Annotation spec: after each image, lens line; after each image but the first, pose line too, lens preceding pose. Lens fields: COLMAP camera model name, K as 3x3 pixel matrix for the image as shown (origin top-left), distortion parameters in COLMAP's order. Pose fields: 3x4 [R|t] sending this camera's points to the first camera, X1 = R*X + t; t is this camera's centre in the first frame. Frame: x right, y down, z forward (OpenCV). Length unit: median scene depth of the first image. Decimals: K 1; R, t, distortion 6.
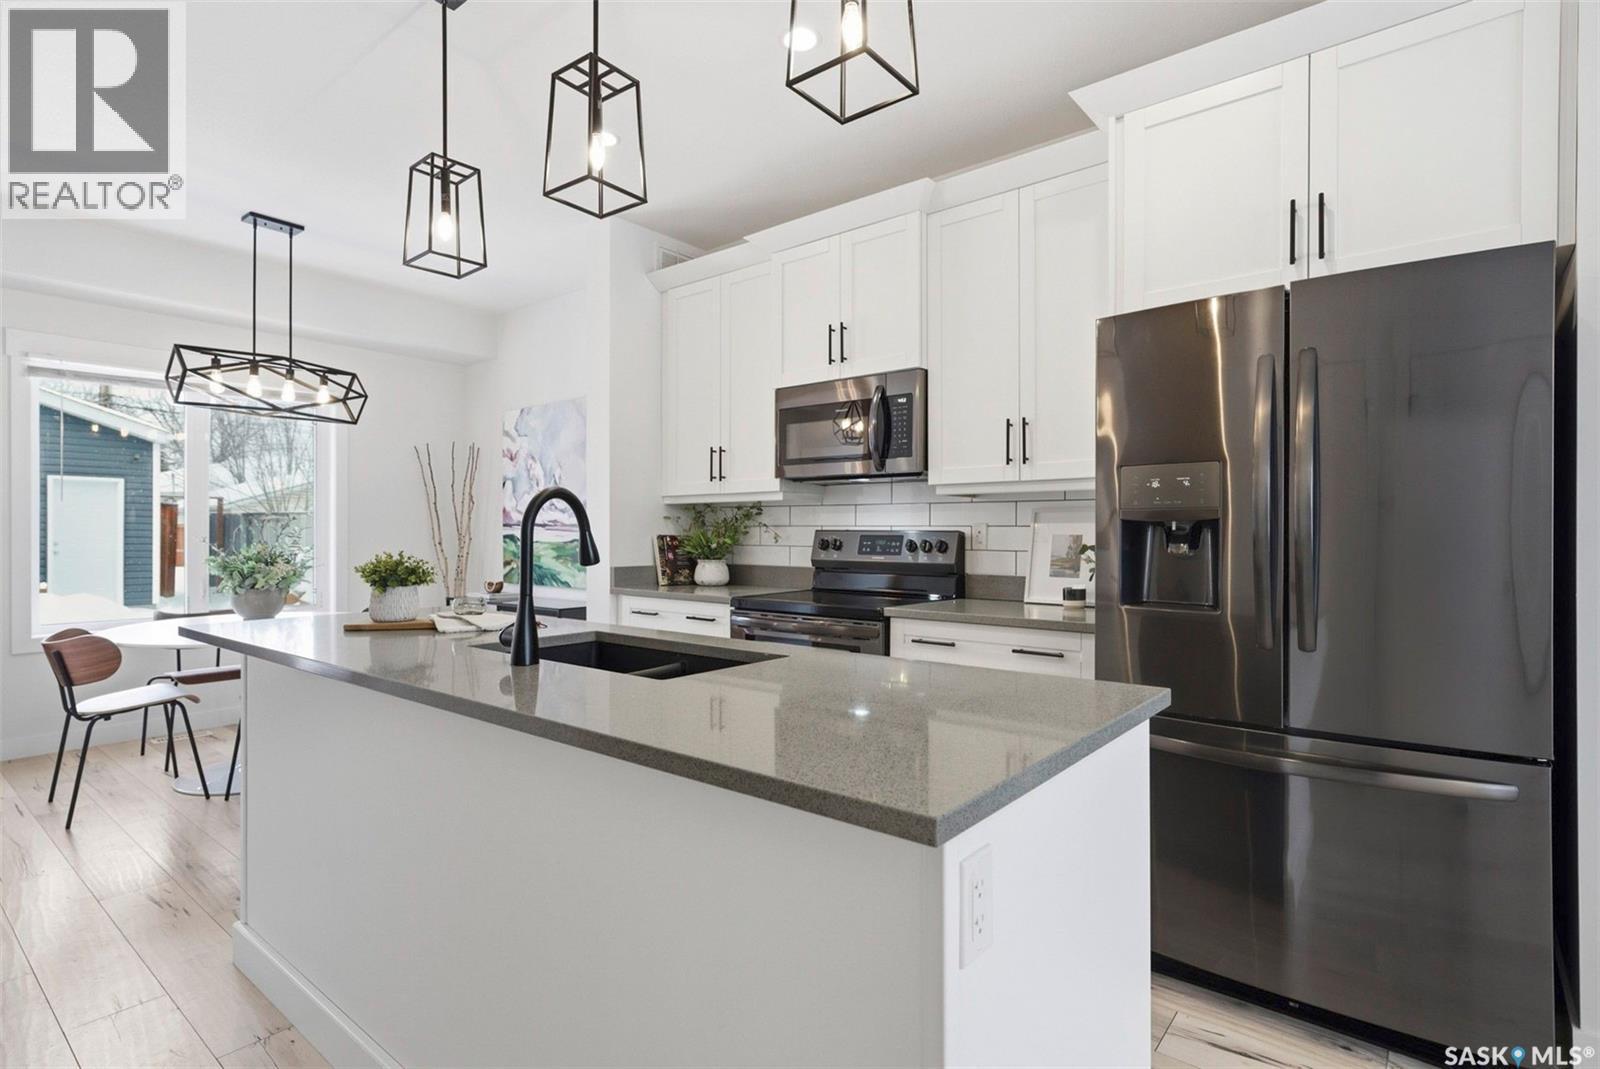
lens RADIAL K [[787.6, 0, 800.0], [0, 787.6, 534.5], [0, 0, 1]] dist [0.023974, -0.000025]
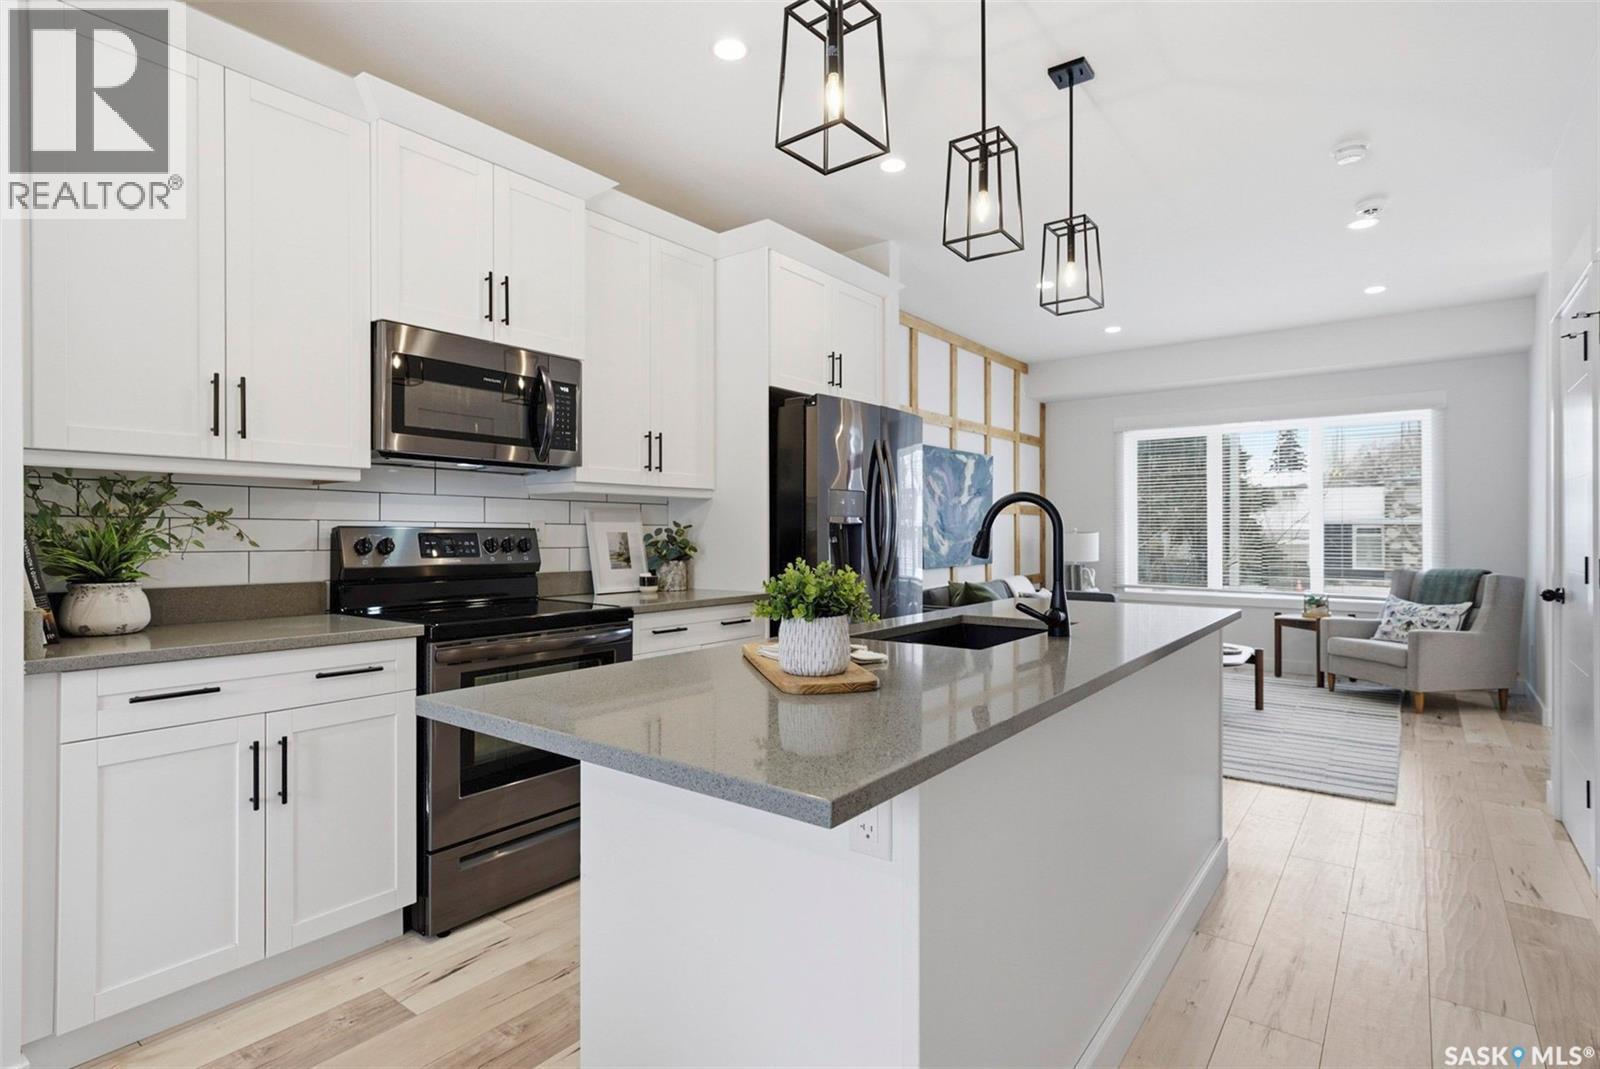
lens RADIAL K [[795.5, 0, 800.0], [0, 795.5, 534.5], [0, 0, 1]] dist [-0.002527, -0.000187]
pose [[-0.024385, -0.008174, 0.999669, -0.767113], [-0.005073, 0.999955, 0.008053, -0.006413], [-0.999690, -0.004875, -0.024425, 0.691318]]
